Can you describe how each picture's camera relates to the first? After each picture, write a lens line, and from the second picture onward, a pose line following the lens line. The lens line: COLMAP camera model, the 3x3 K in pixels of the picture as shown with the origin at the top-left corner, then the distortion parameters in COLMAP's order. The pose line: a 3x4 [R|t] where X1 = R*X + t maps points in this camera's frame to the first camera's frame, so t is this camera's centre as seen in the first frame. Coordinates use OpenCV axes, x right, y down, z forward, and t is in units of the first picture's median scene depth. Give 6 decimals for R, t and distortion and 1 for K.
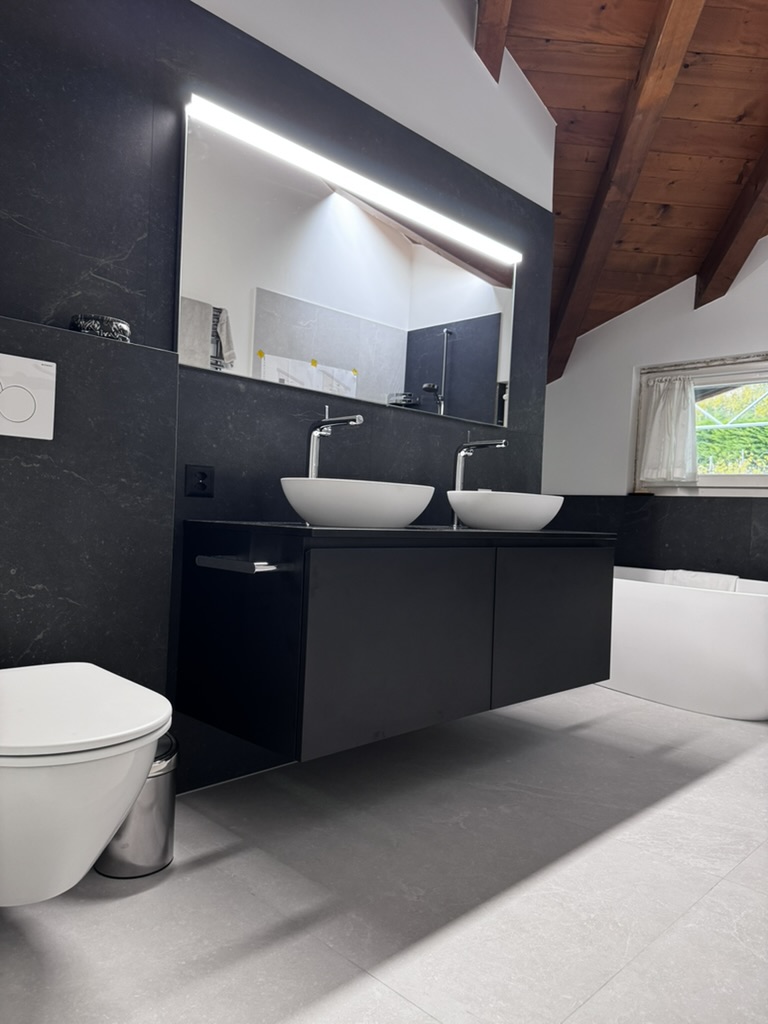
lens RADIAL K [[726.3, 0, 390.3], [0, 726.3, 505.8], [0, 0, 1]] dist [0.020867, -0.028642]
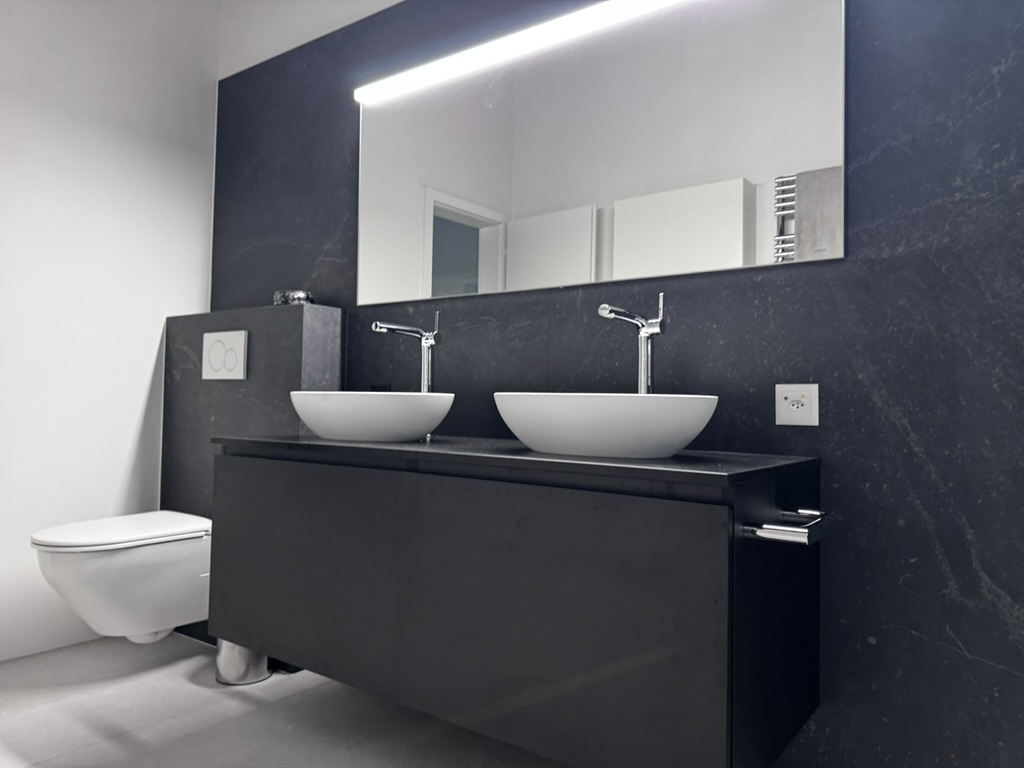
lens RADIAL K [[726.3, 0, 532.3], [0, 726.3, 380.1], [0, 0, 1]] dist [0.020867, -0.028642]
pose [[0.153103, -0.076592, -0.985238, 0.891582], [-0.004343, 0.996930, -0.078175, 0.024990], [0.988201, 0.016248, 0.152300, 1.028193]]
